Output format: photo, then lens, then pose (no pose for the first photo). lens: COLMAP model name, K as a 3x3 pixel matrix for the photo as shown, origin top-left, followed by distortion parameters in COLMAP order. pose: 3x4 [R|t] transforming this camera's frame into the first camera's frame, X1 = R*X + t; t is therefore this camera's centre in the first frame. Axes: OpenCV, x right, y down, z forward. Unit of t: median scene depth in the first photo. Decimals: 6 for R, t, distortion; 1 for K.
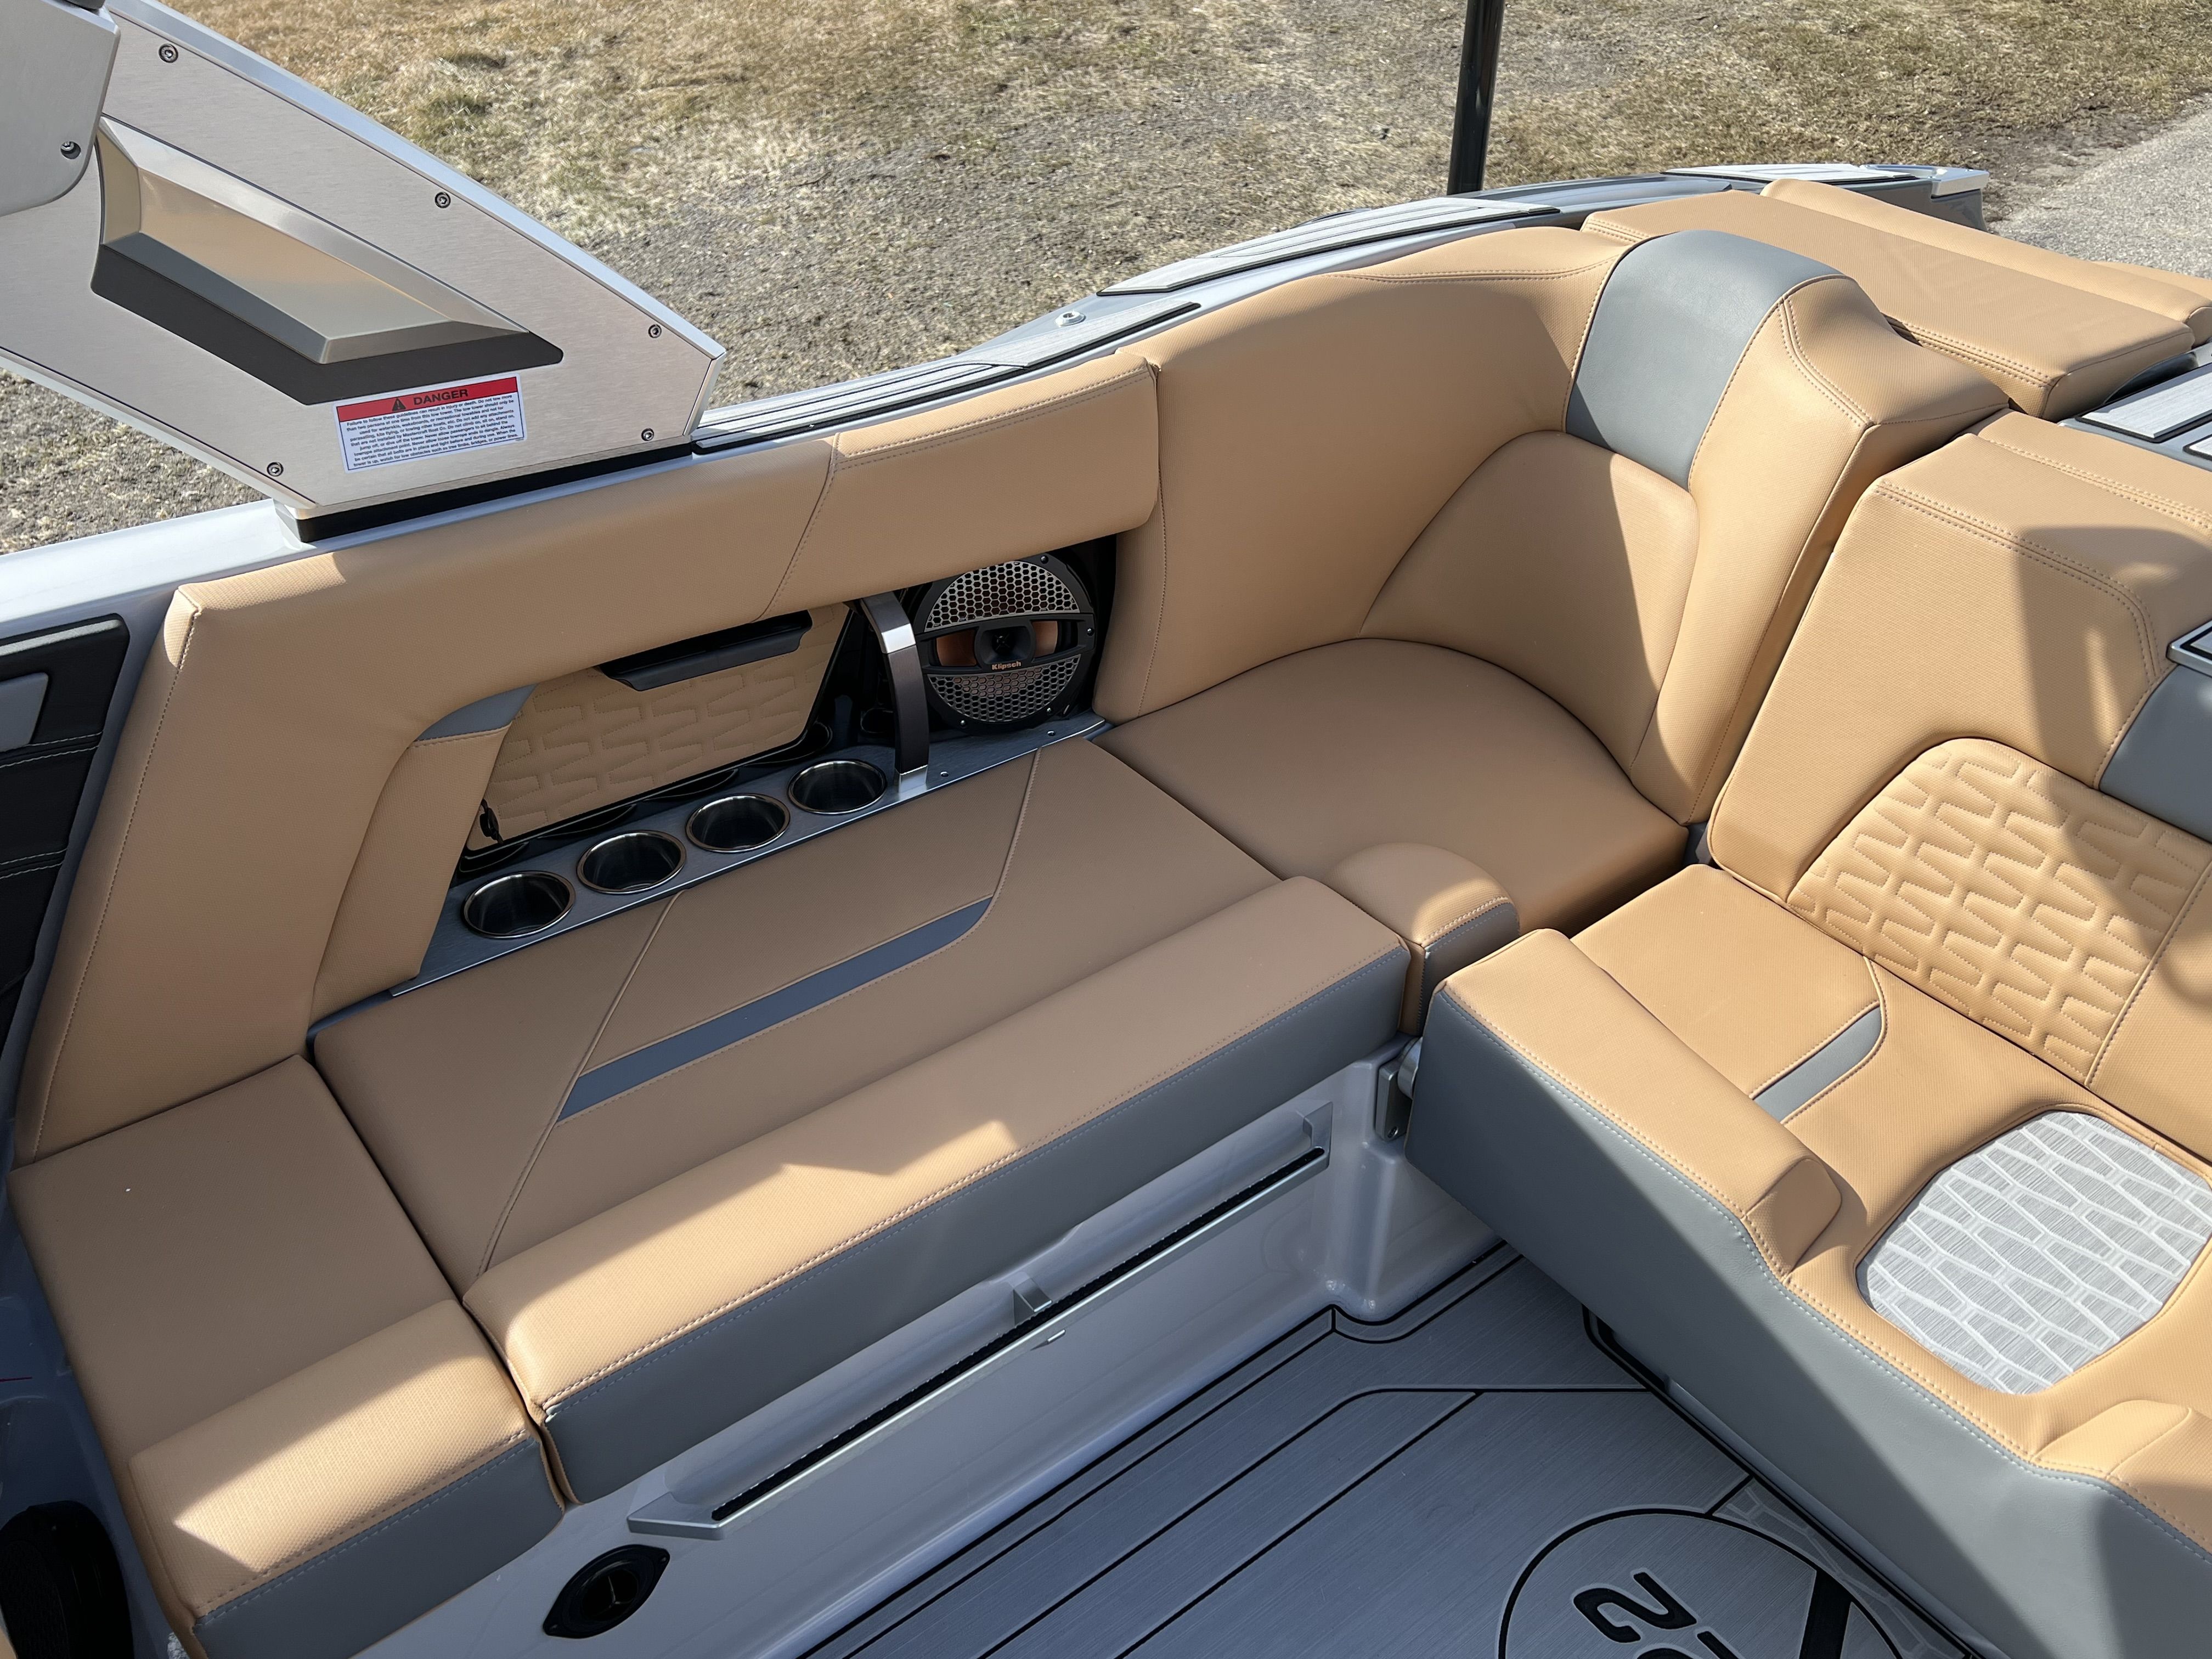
lens RADIAL K [[1783.8, 0, 1114.7], [0, 1783.8, 831.9], [0, 0, 1]] dist [0.015156, -0.005612]
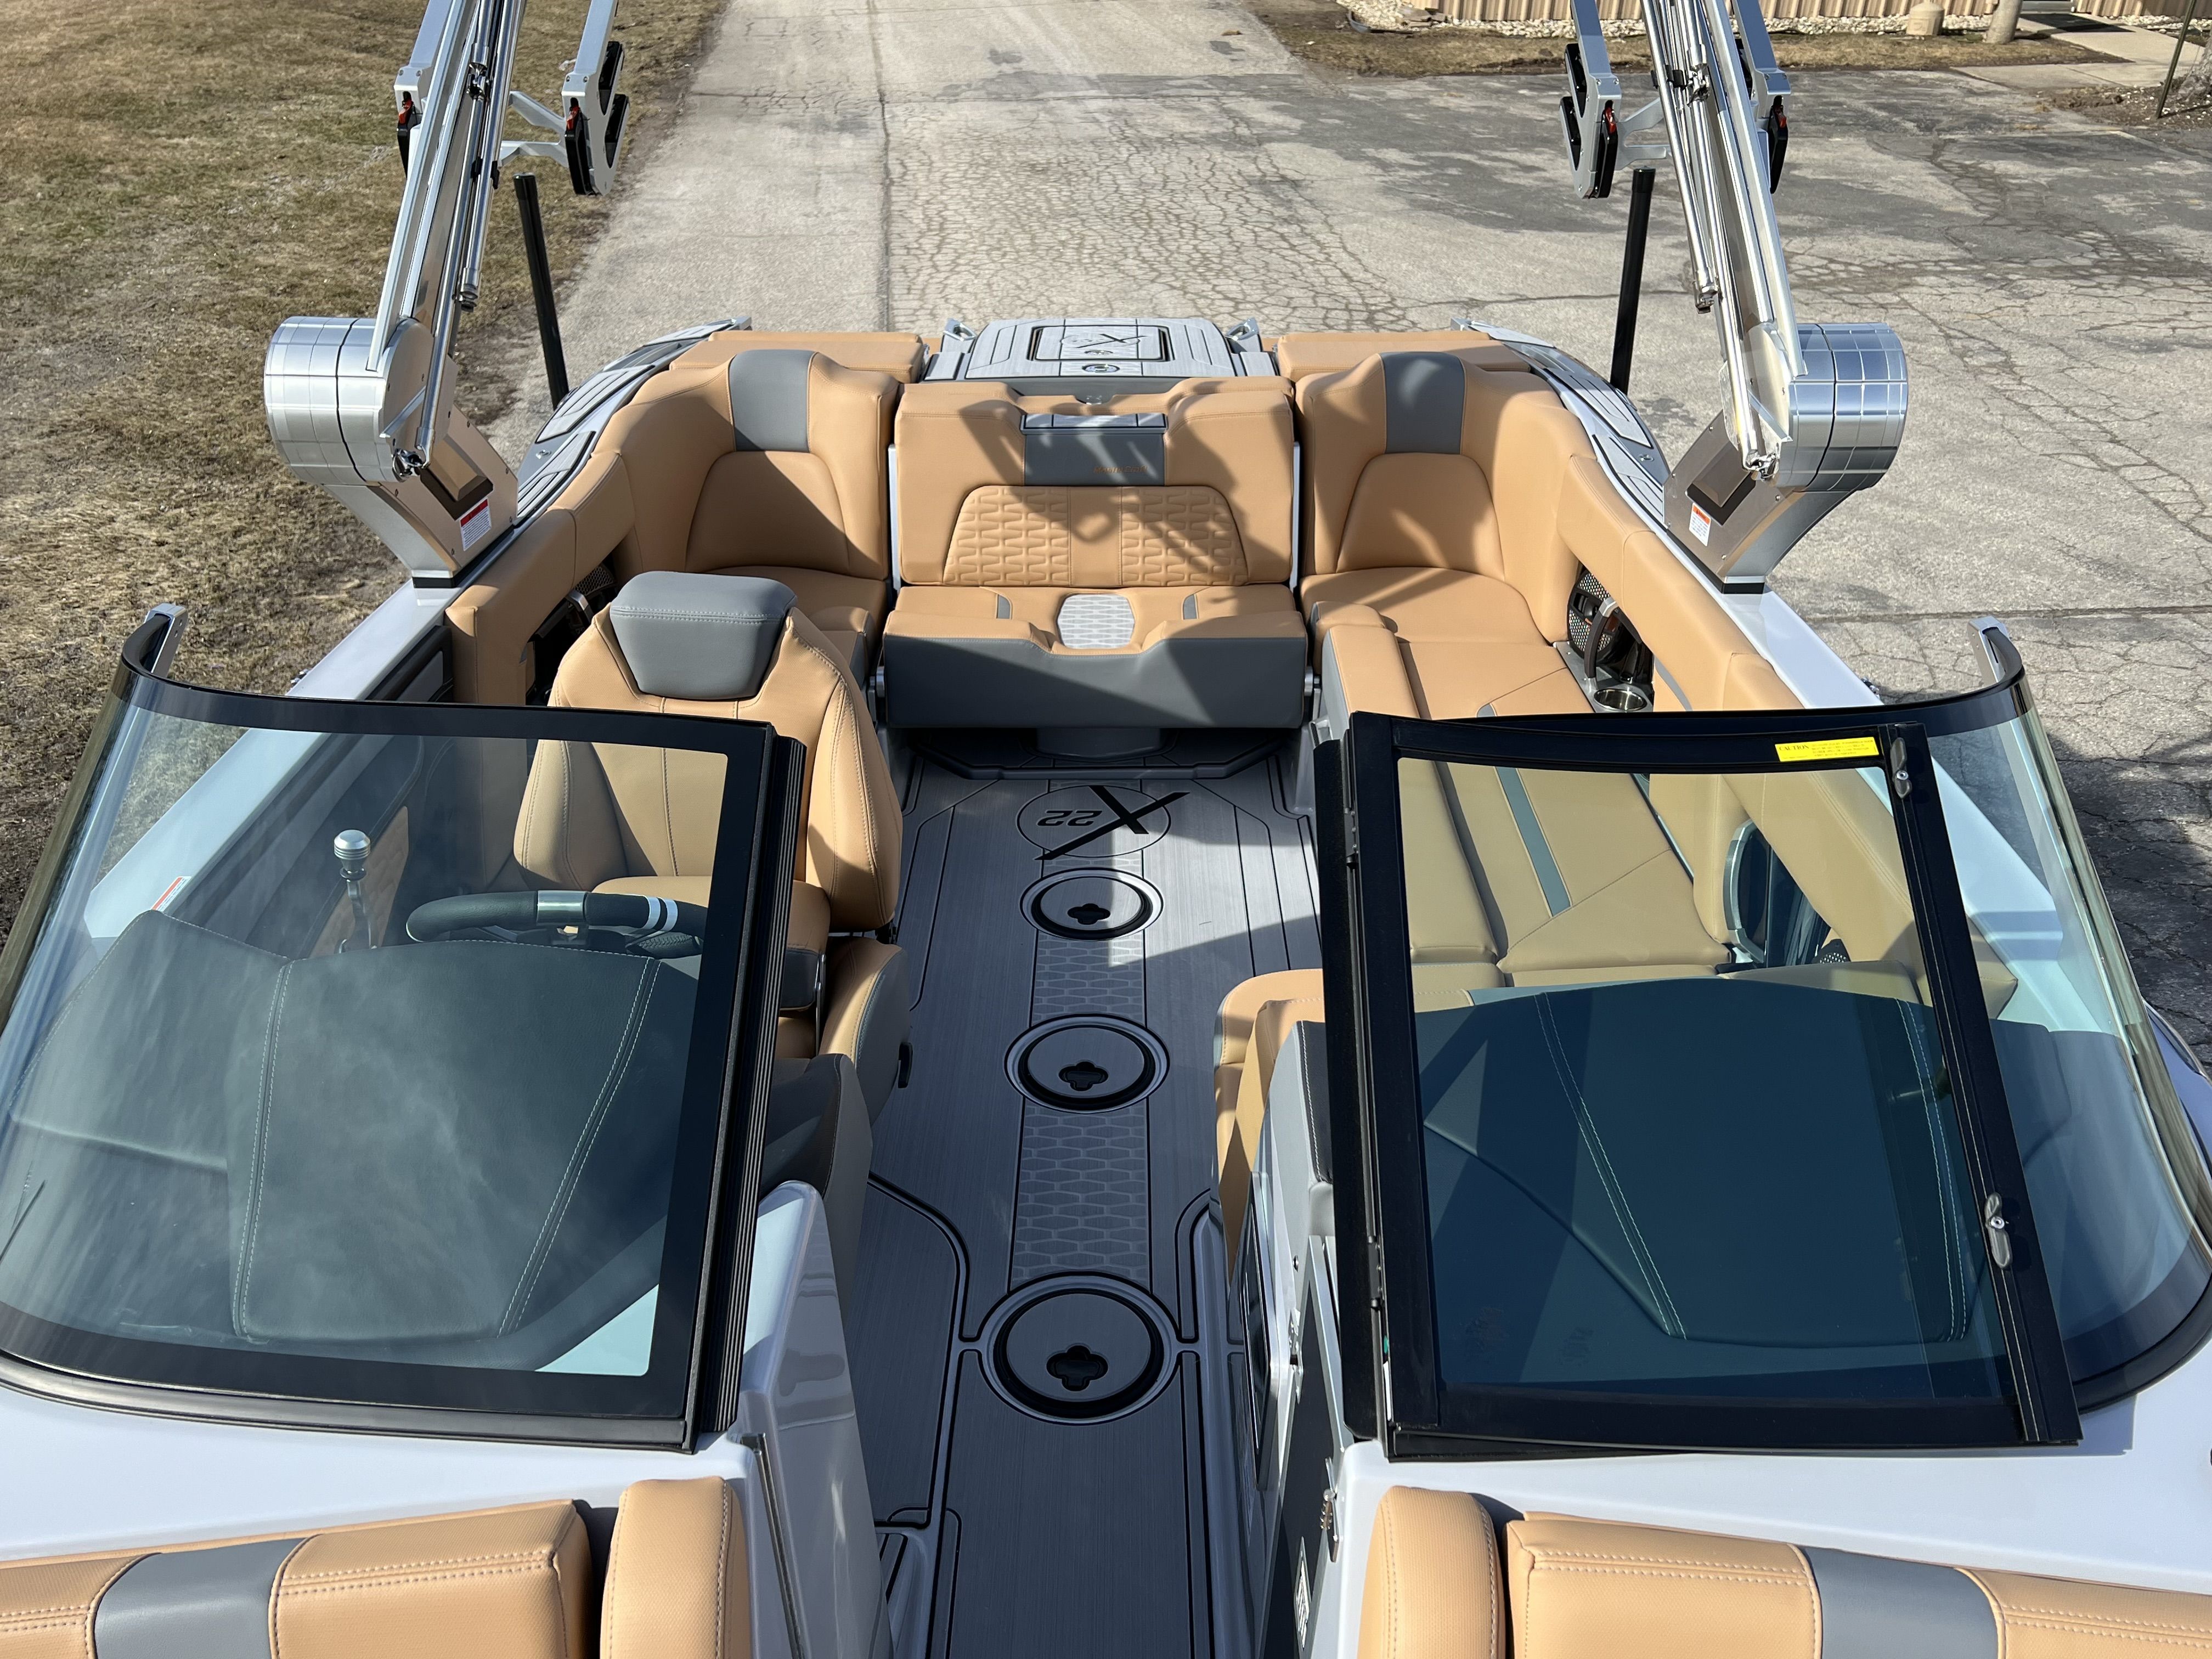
lens RADIAL K [[1765.9, 0, 1098.0], [0, 1765.9, 885.0], [0, 0, 1]] dist [0.055409, -0.062739]
pose [[0.619261, -0.415647, 0.666148, -1.463205], [0.473603, 0.874418, 0.105331, 0.280645], [-0.626272, 0.250263, 0.738344, -0.948107]]
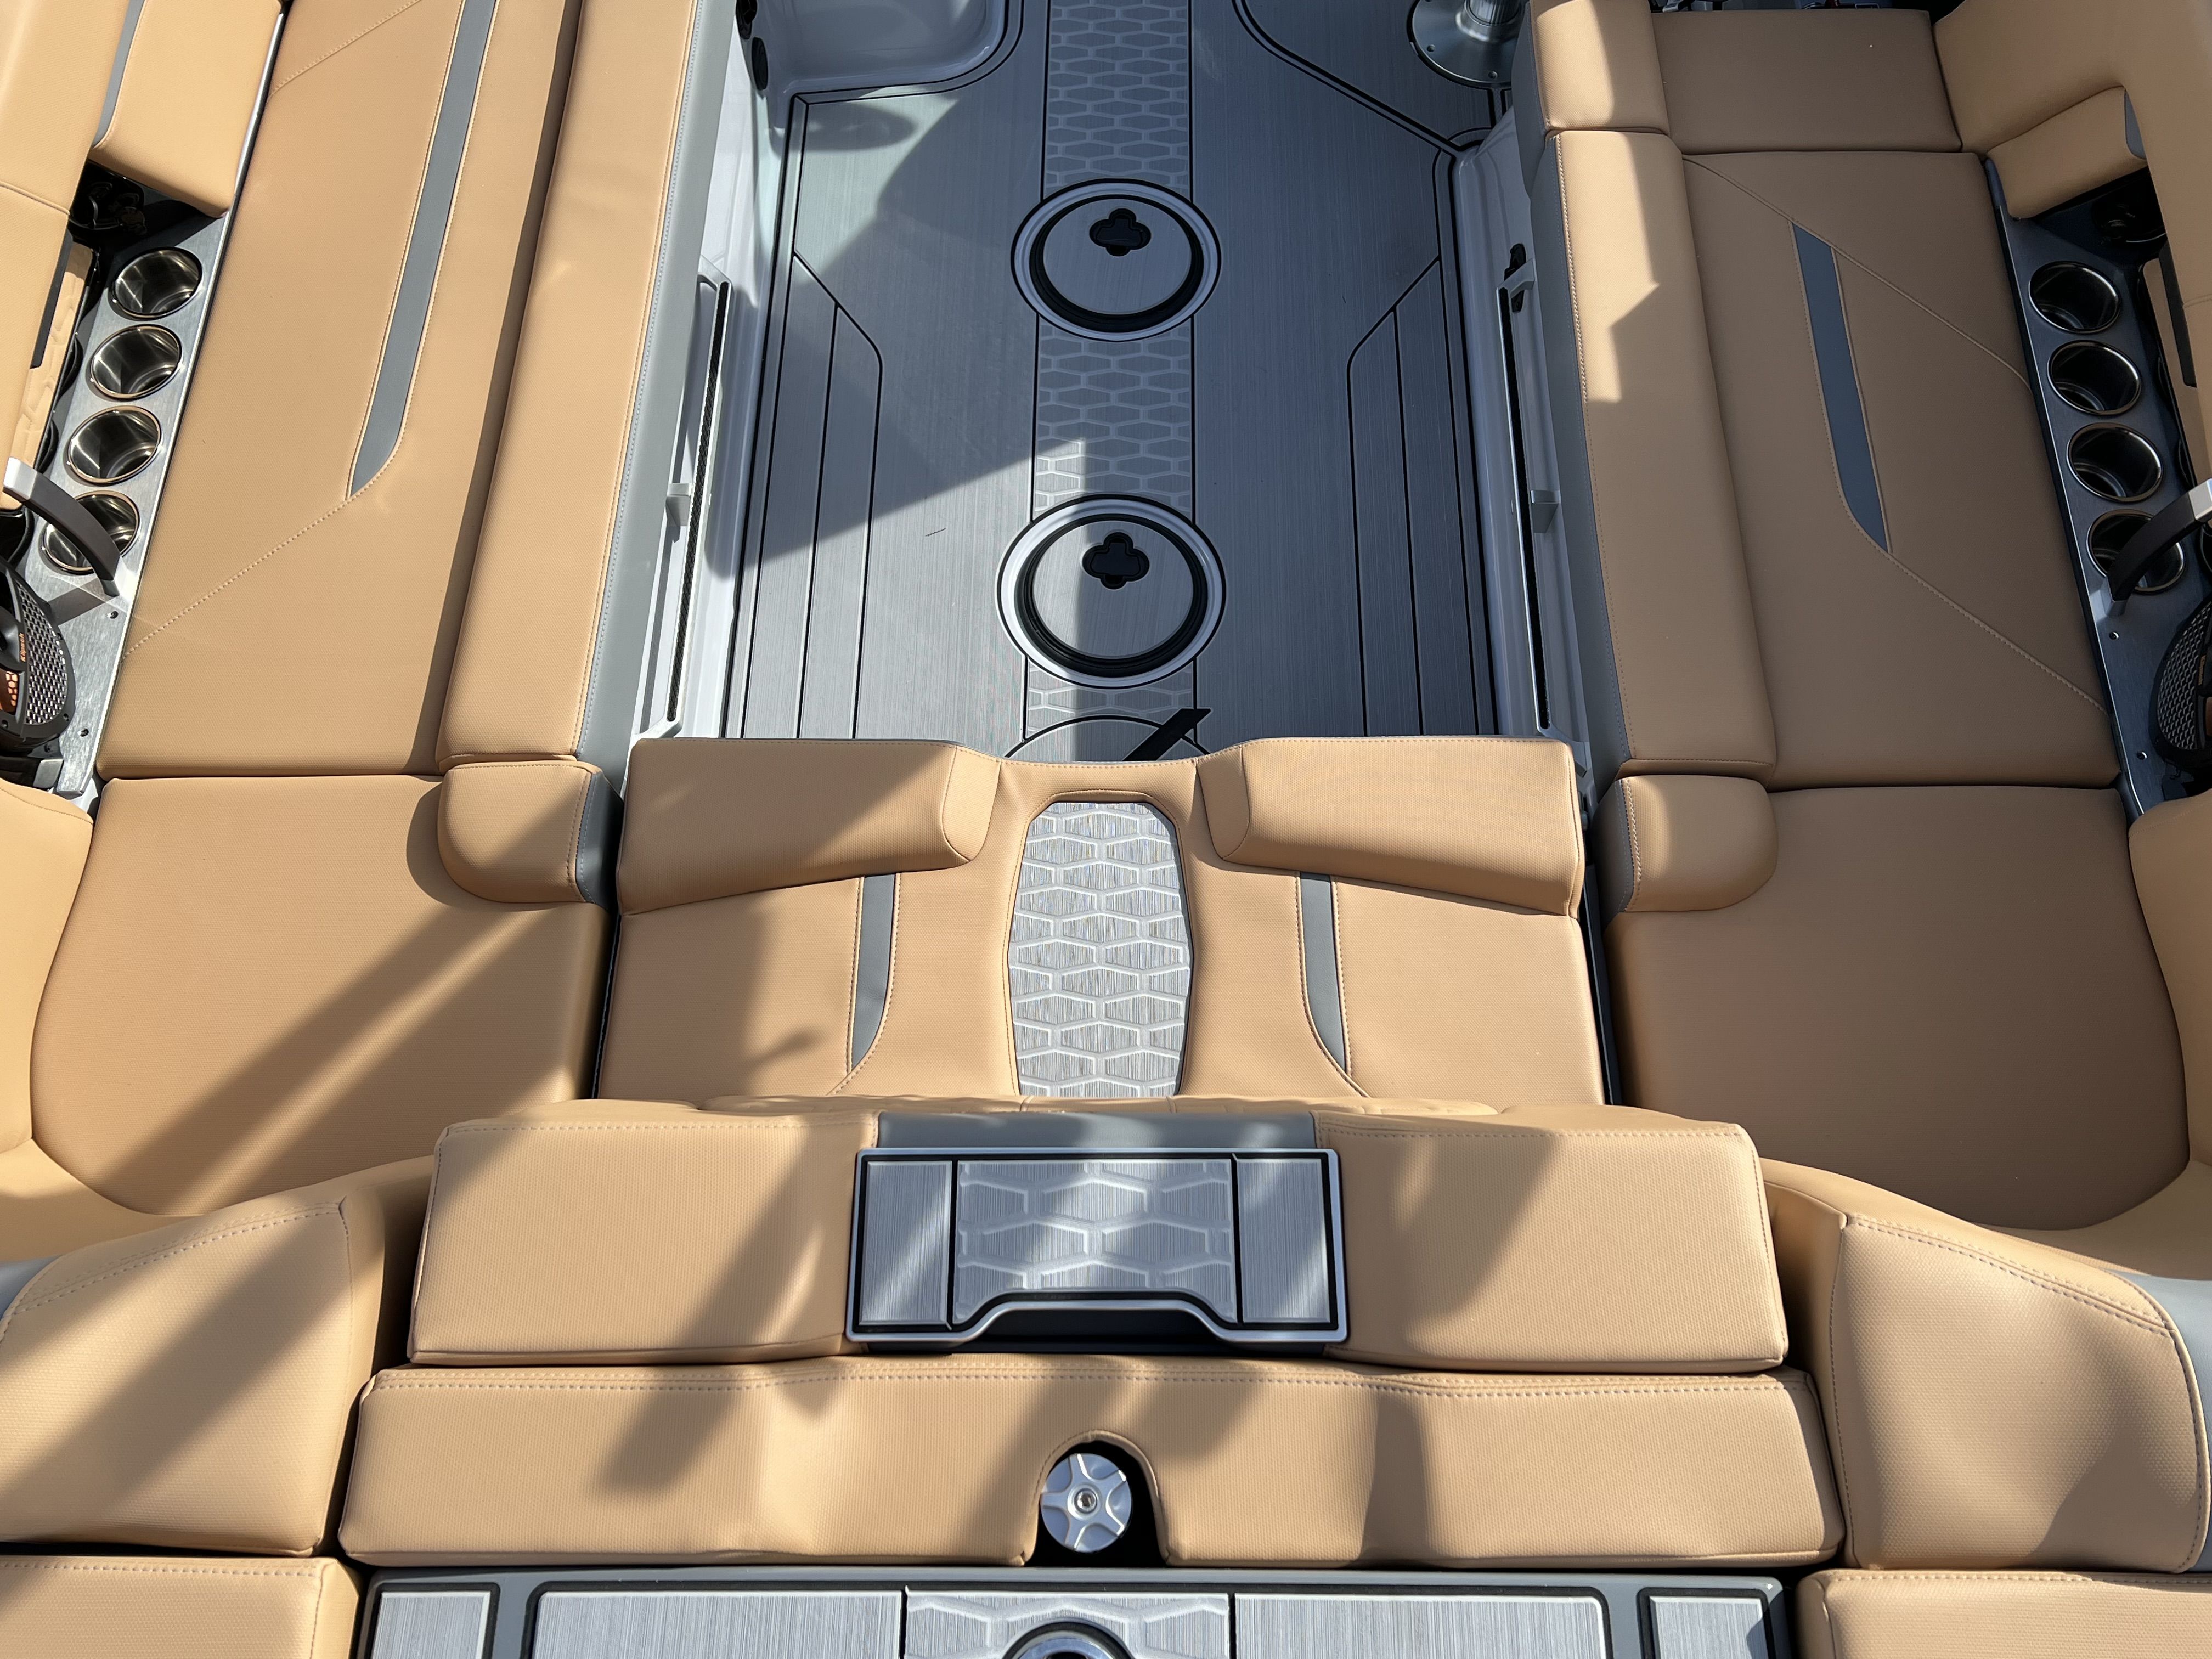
lens RADIAL K [[1791.6, 0, 1112.0], [0, 1791.6, 868.7], [0, 0, 1]] dist [0.050538, -0.058622]
pose [[-0.620004, 0.708568, -0.336937, 0.820381], [-0.466061, 0.012863, 0.884659, -0.802903], [0.631175, 0.705525, 0.322261, 0.524795]]
